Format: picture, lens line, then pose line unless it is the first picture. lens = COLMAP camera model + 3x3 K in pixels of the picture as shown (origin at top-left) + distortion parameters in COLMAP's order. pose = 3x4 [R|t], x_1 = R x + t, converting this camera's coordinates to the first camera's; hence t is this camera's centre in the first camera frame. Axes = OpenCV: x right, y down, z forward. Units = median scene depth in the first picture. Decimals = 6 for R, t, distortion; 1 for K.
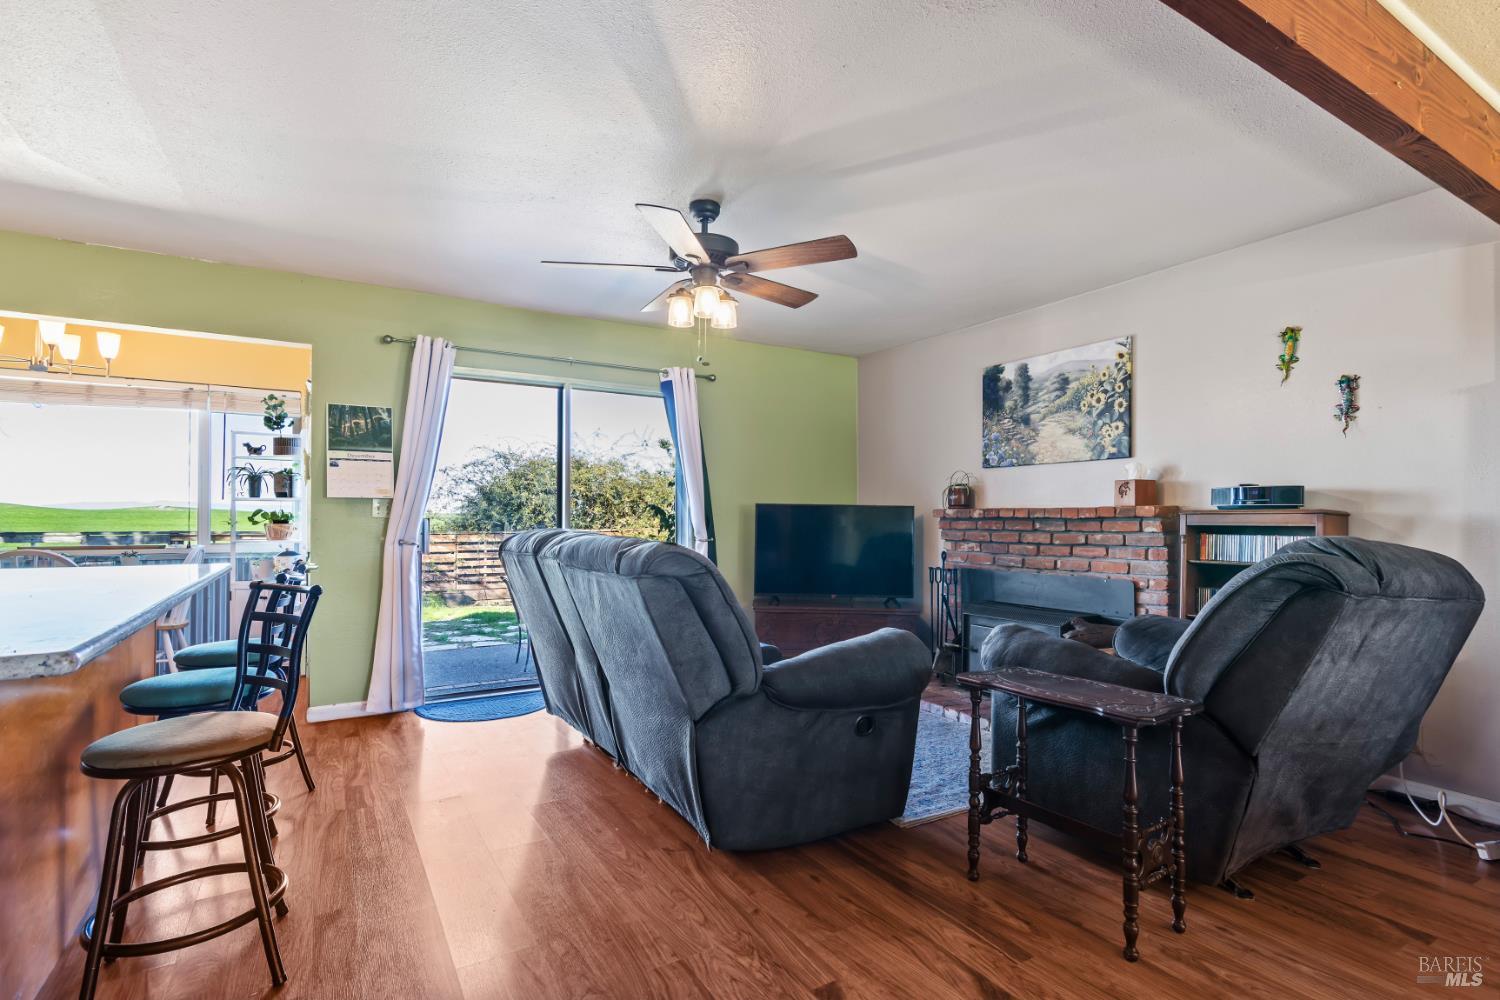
lens RADIAL K [[725.5, 0, 756.4], [0, 725.5, 513.7], [0, 0, 1]] dist [0.002423, -0.000598]
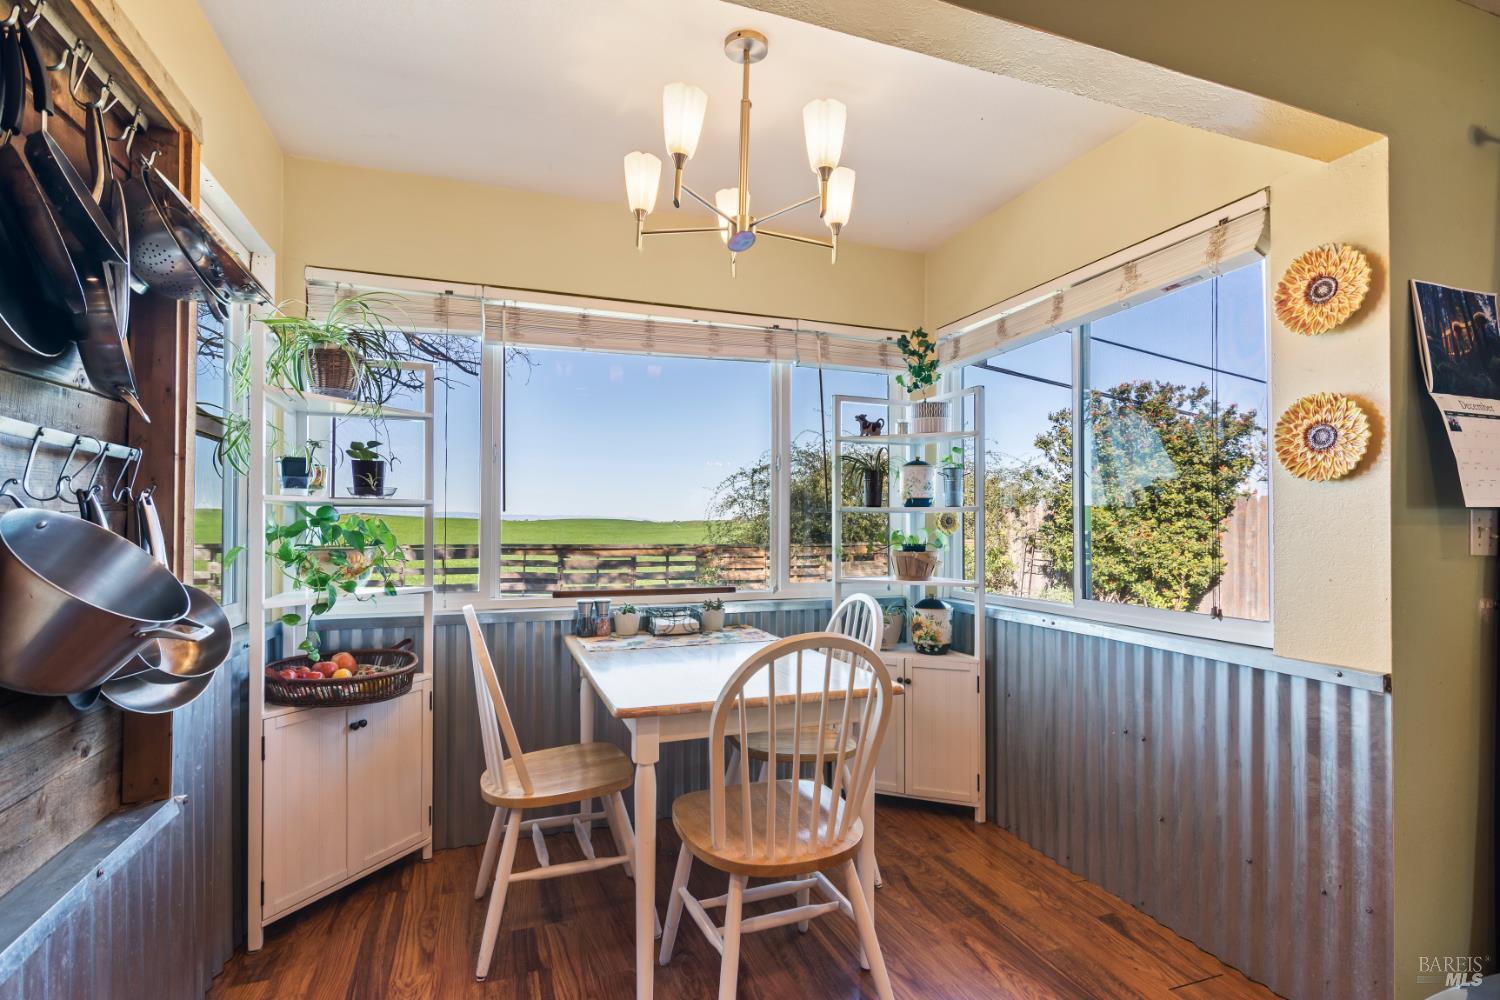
lens RADIAL K [[725.5, 0, 733.2], [0, 725.5, 518.4], [0, 0, 1]] dist [0.002423, -0.000598]
pose [[0.982883, -0.003168, -0.184201, -0.878241], [0.002857, 0.999994, -0.001955, -0.015702], [0.184206, 0.001395, 0.982887, 0.508091]]
